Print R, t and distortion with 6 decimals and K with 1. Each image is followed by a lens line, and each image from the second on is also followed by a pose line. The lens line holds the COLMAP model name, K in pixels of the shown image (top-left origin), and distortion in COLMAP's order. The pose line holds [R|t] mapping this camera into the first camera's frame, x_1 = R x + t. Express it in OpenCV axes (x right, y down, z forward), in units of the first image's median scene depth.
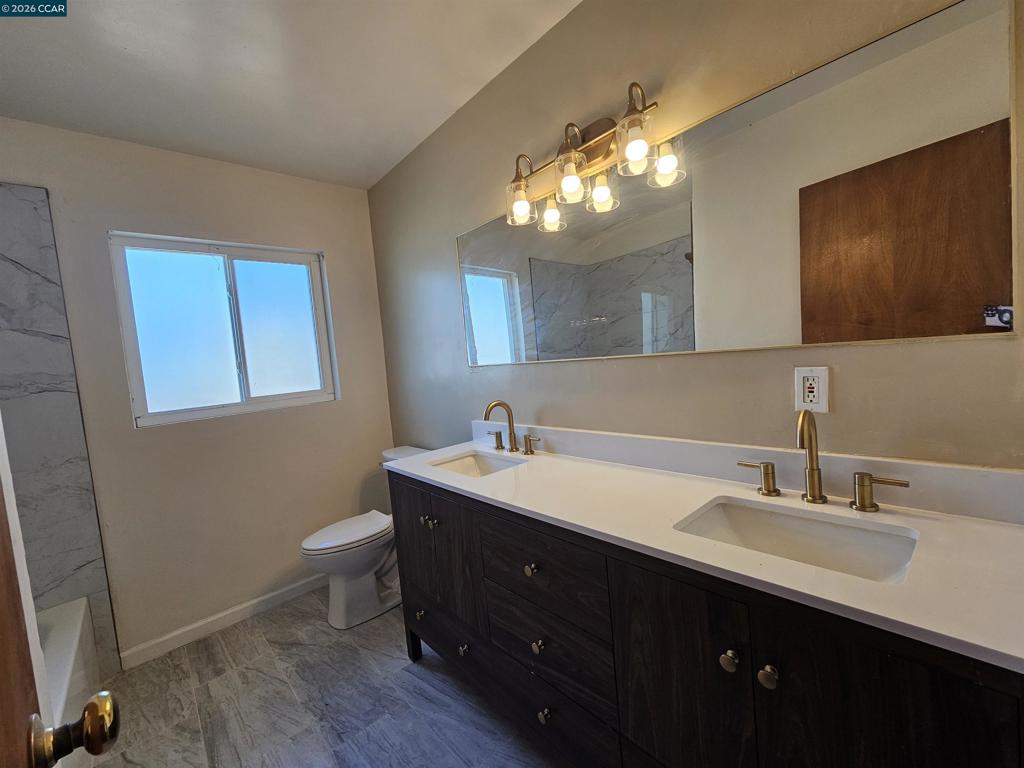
lens RADIAL K [[413.6, 0, 513.9], [0, 413.6, 361.1], [0, 0, 1]] dist [0.000386, 0.000005]
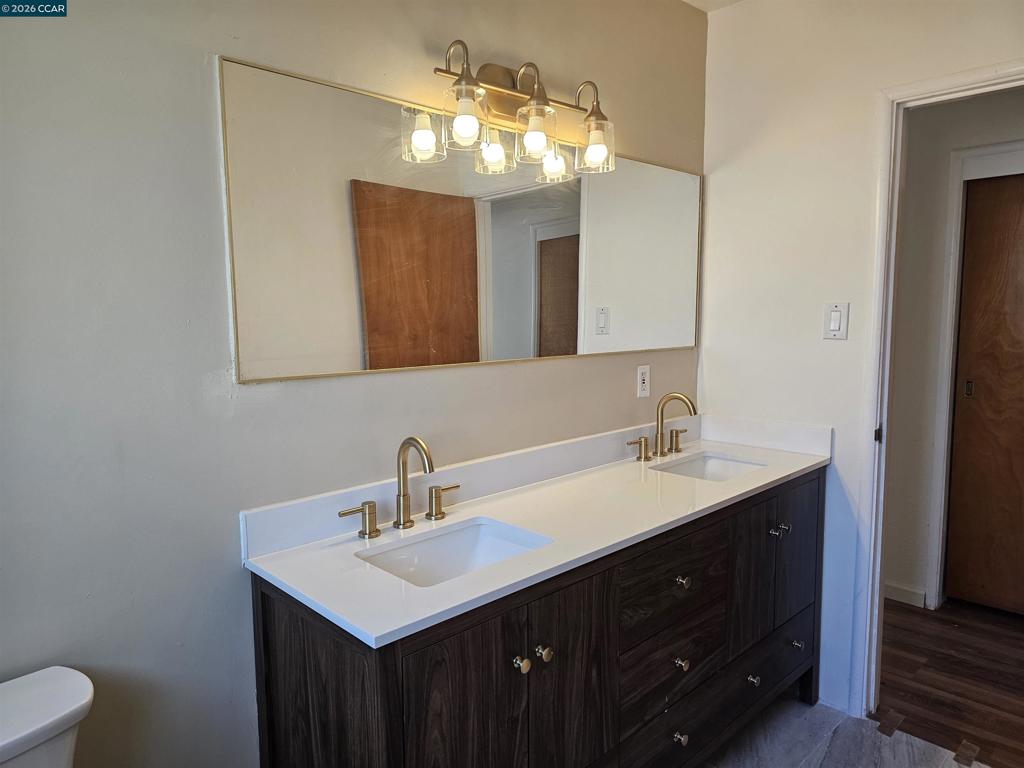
lens RADIAL K [[691.6, 0, 513.4], [0, 691.6, 377.5], [0, 0, 1]] dist [0.083042, -0.079266]
pose [[0.003128, -0.010568, 0.999939, -1.166200], [0.060918, 0.998089, 0.010358, 0.003155], [-0.998138, 0.060882, 0.003766, 1.025767]]
